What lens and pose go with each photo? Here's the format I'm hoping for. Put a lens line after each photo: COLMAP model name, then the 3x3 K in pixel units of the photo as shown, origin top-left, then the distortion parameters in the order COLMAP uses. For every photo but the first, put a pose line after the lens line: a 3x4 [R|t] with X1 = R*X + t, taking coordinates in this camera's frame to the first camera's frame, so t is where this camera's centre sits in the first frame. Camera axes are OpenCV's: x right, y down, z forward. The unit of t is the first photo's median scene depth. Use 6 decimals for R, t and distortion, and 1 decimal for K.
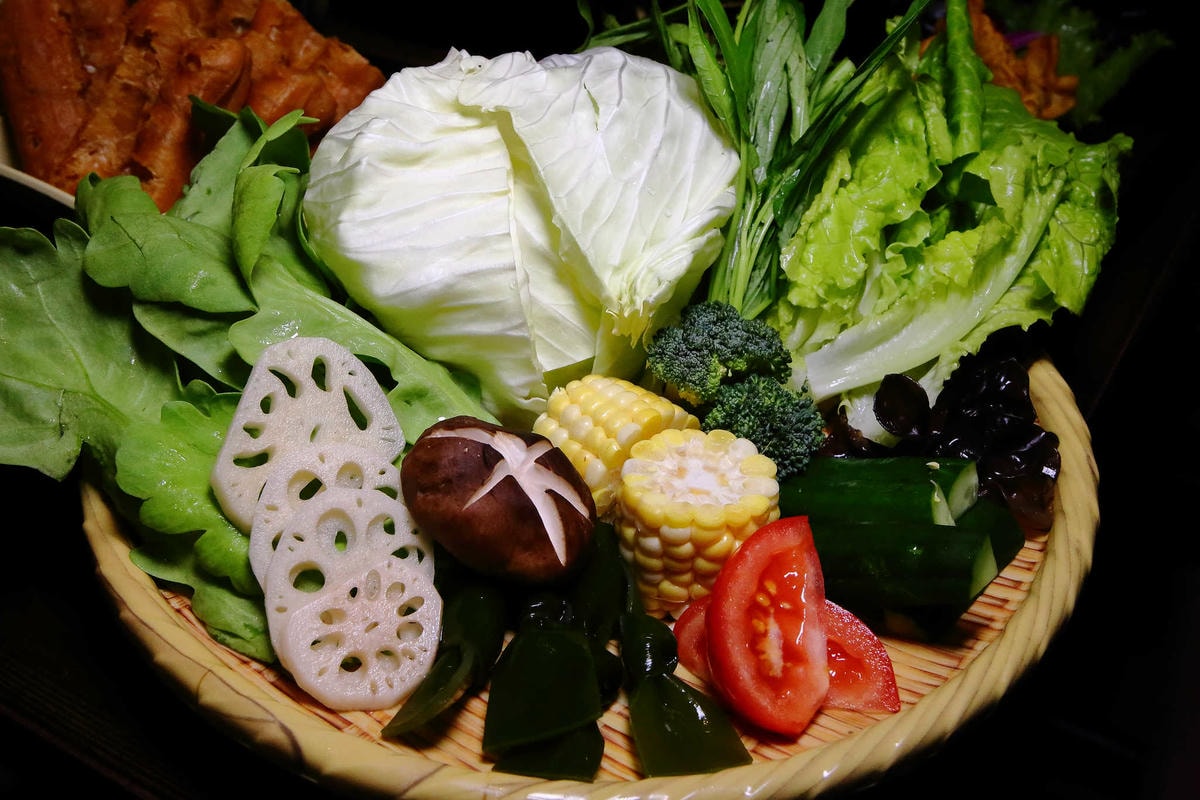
lens RADIAL K [[1531.5, 0, 600.0], [0, 1531.5, 400.0], [0, 0, 1]] dist [-0.019880, -0.019973]
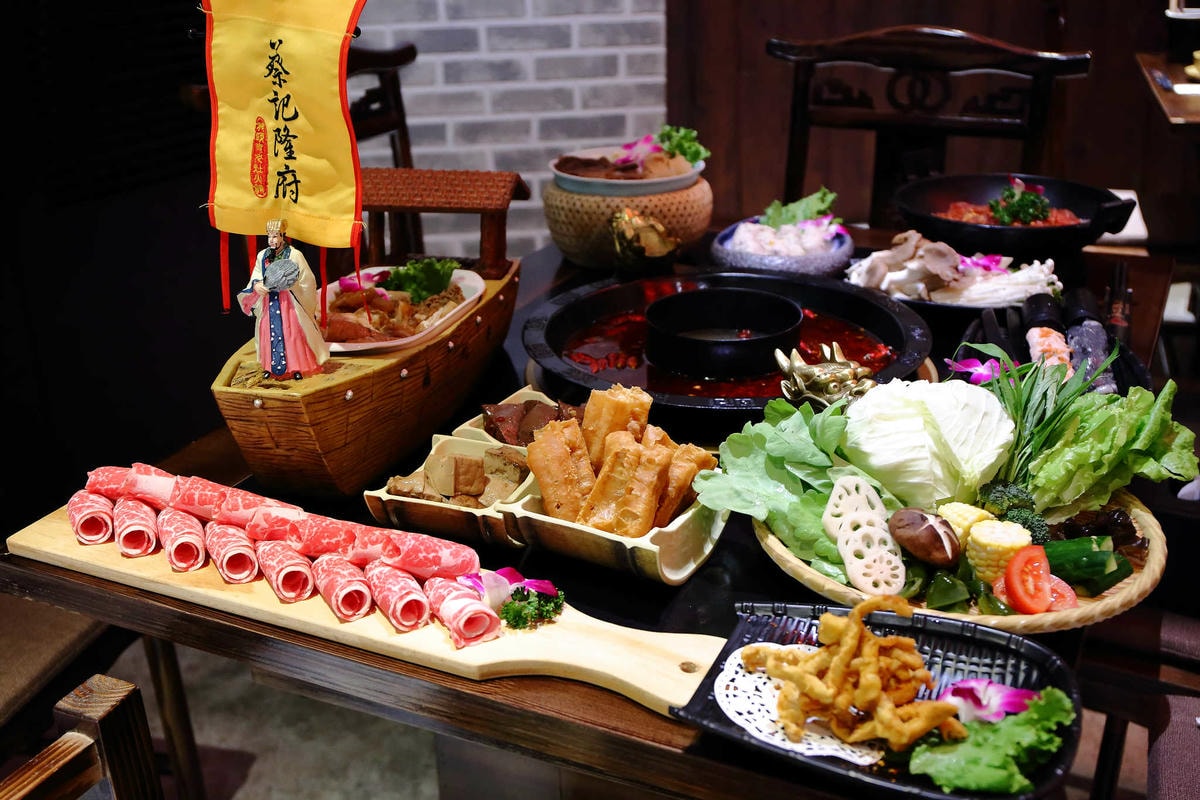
lens RADIAL K [[1425.7, 0, 600.0], [0, 1425.7, 400.0], [0, 0, 1]] dist [0.100875, 0.014946]
pose [[0.985749, 0.038217, -0.163826, -0.231333], [-0.072986, 0.974581, -0.211815, 0.419943], [0.151567, 0.220754, 0.963481, -1.645077]]
